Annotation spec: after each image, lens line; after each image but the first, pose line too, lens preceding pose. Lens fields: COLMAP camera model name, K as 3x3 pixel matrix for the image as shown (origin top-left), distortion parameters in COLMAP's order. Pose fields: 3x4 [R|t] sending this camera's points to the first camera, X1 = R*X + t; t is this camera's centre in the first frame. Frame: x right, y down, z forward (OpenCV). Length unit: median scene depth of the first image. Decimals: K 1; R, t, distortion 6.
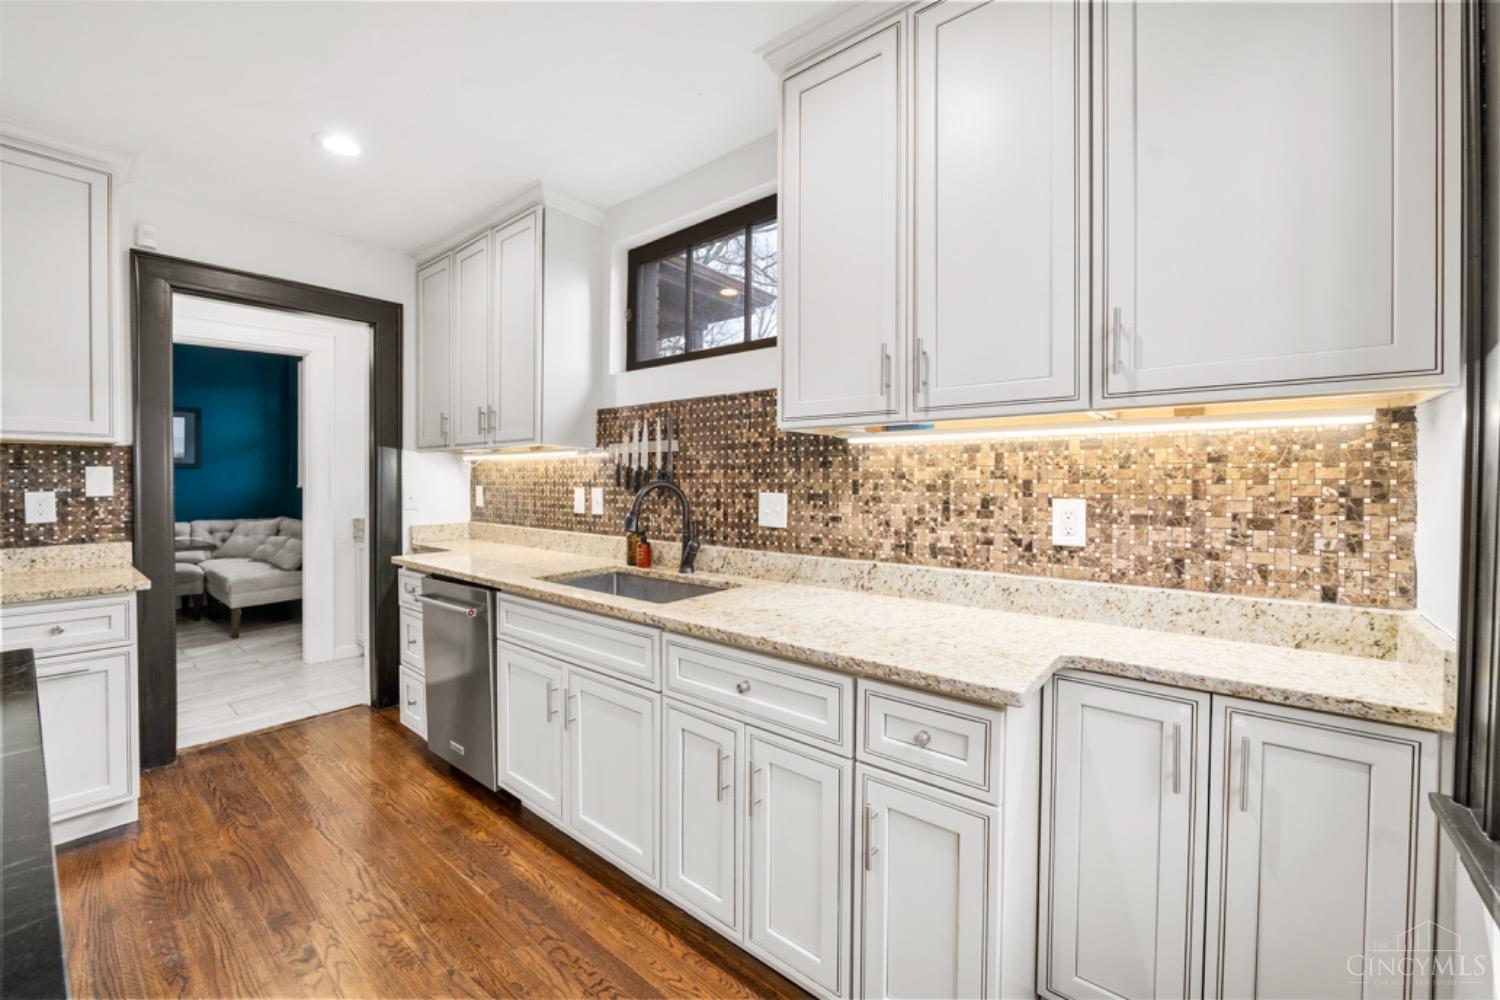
lens RADIAL K [[600.5, 0, 740.4], [0, 600.5, 488.7], [0, 0, 1]] dist [-0.010710, -0.000541]
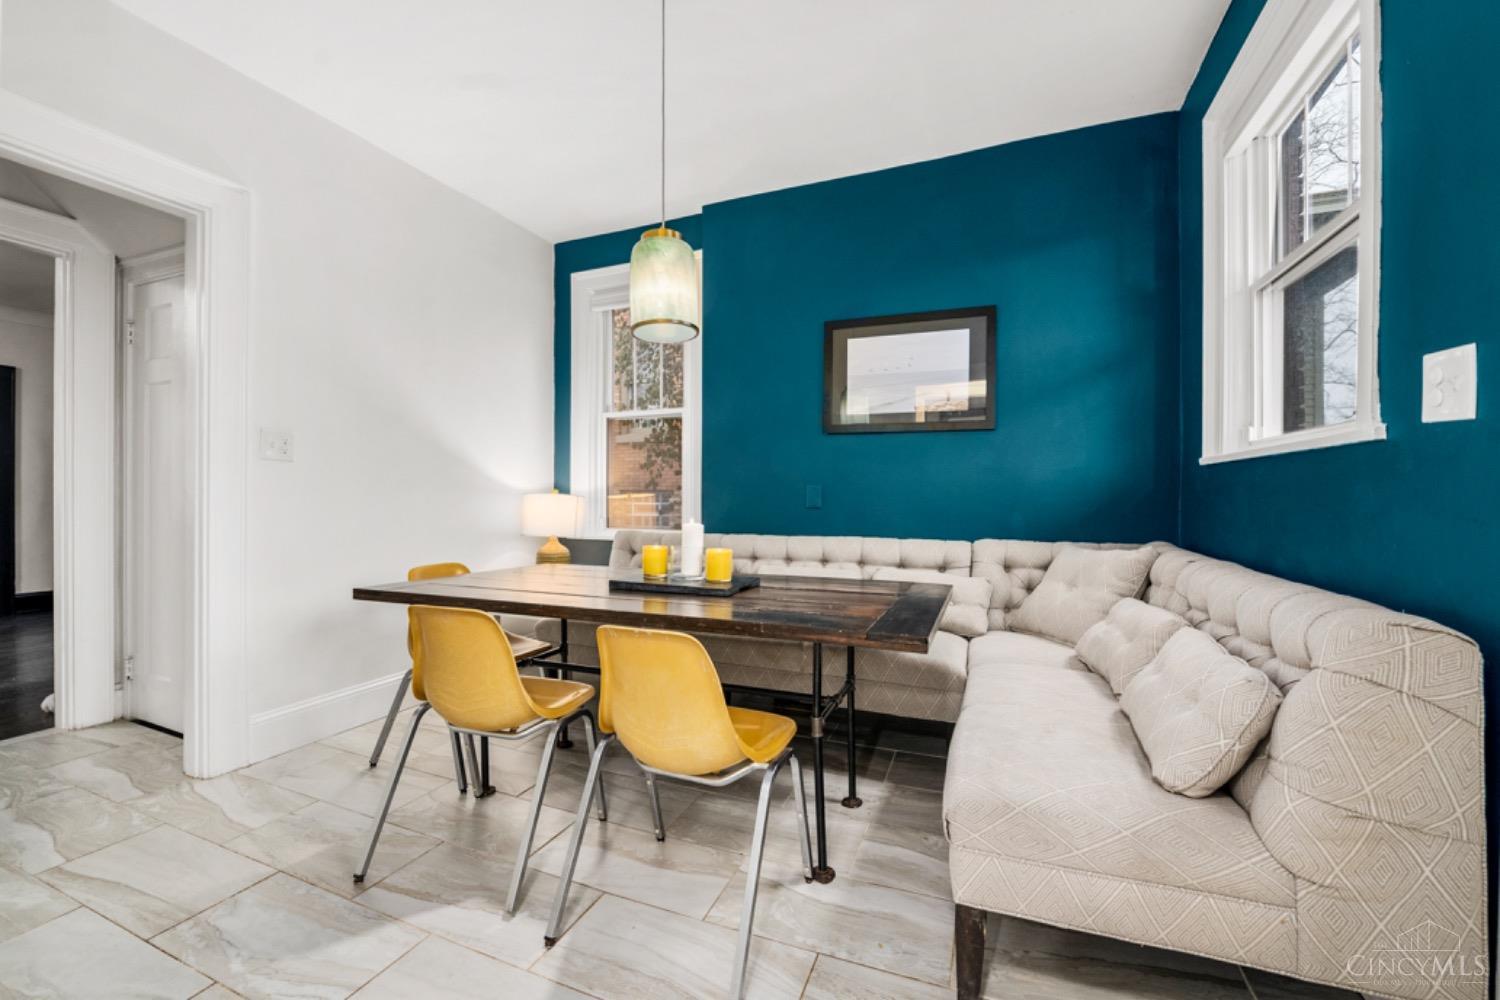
lens RADIAL K [[600.5, 0, 755.2], [0, 600.5, 496.1], [0, 0, 1]] dist [-0.010710, -0.000541]
pose [[0.302489, -0.003266, -0.953147, -1.331126], [-0.011365, 0.999911, -0.007033, 0.064569], [0.953085, 0.012960, 0.302425, 1.757747]]
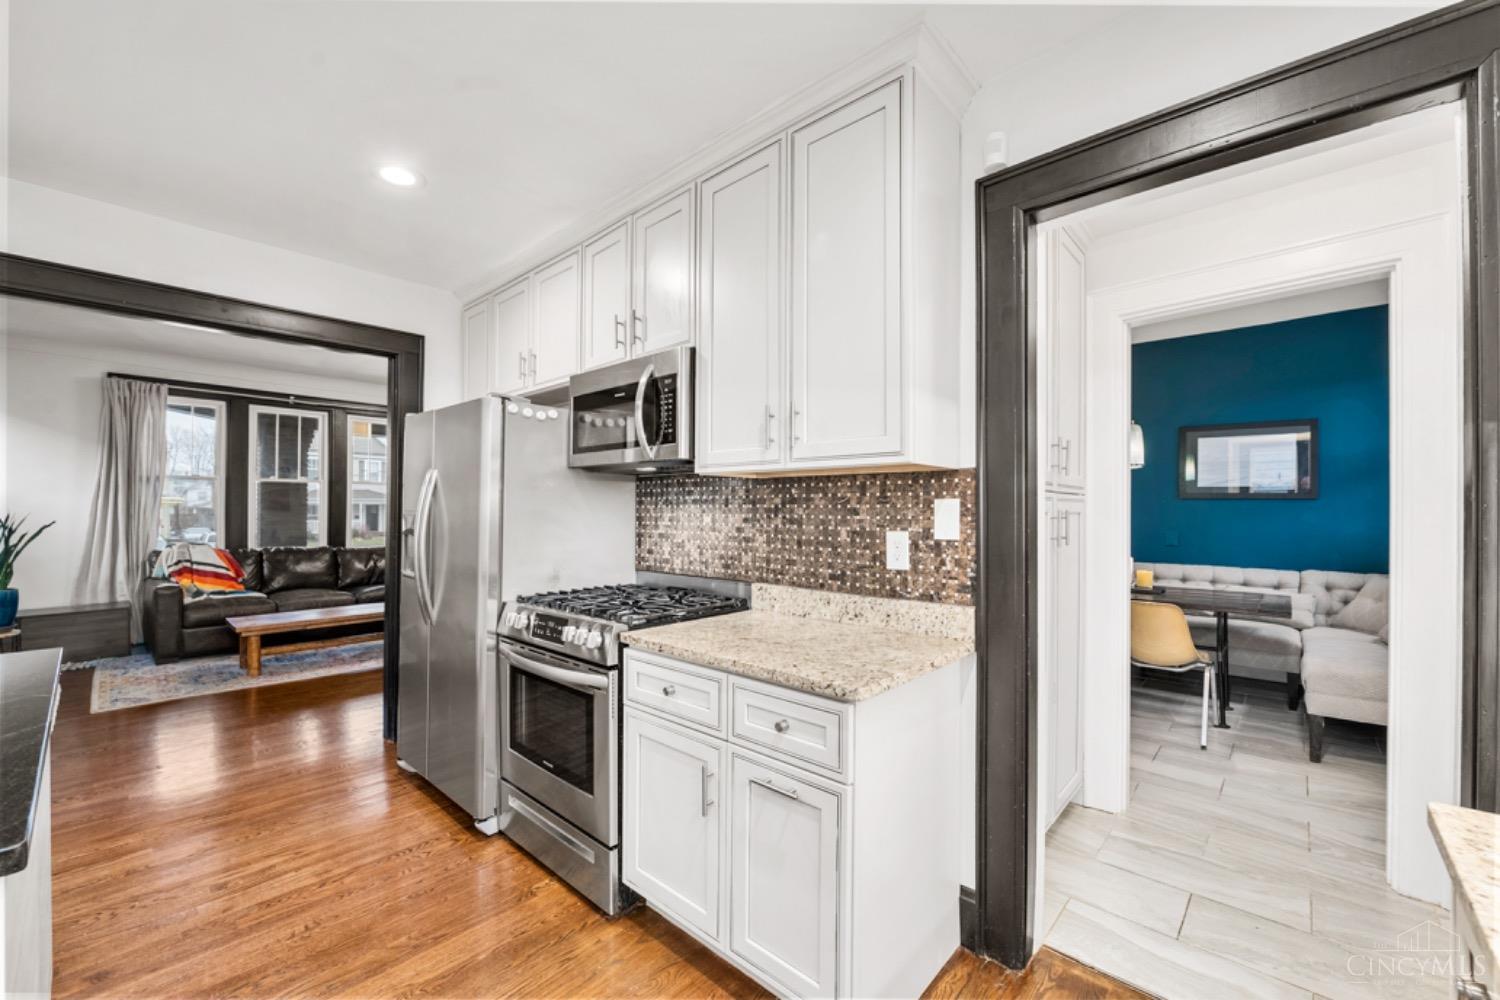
lens RADIAL K [[600.5, 0, 747.8], [0, 600.5, 504.7], [0, 0, 1]] dist [-0.010710, -0.000541]
pose [[-0.048492, -0.010668, -0.998767, -0.366977], [-0.017770, 0.999794, -0.009816, -0.020214], [0.998665, 0.017272, -0.048672, 0.868780]]
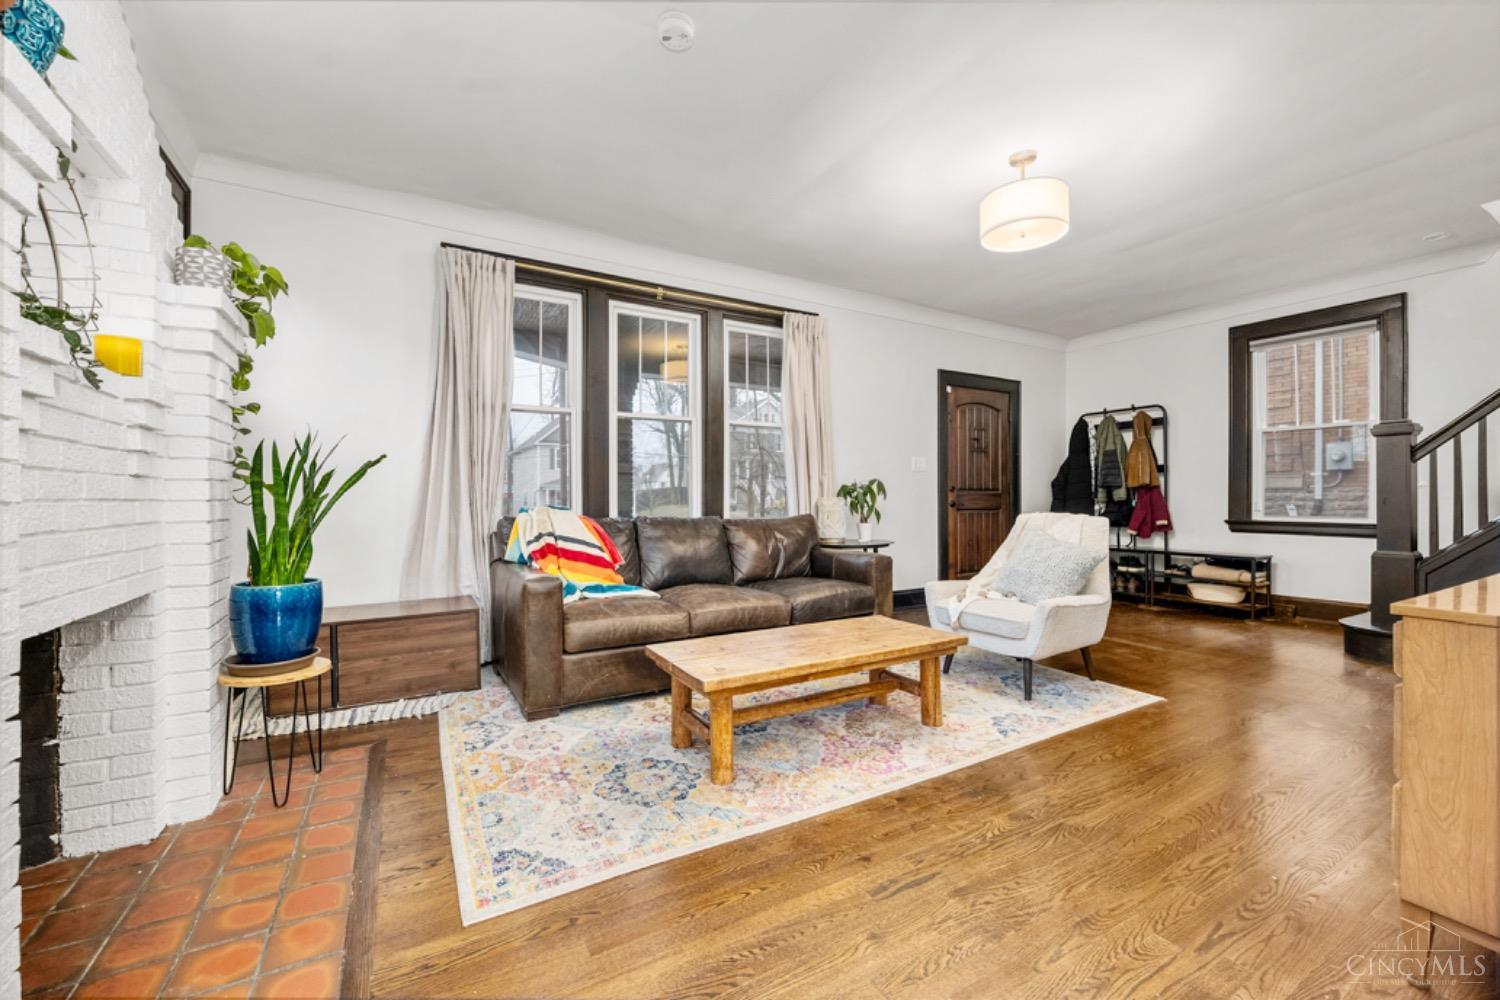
lens RADIAL K [[600.5, 0, 755.1], [0, 600.5, 499.7], [0, 0, 1]] dist [-0.010710, -0.000541]
pose [[-0.349113, 0.002418, -0.937078, -1.437284], [-0.011197, 0.999915, 0.006752, 0.120729], [0.937014, 0.012850, -0.349056, -0.504146]]
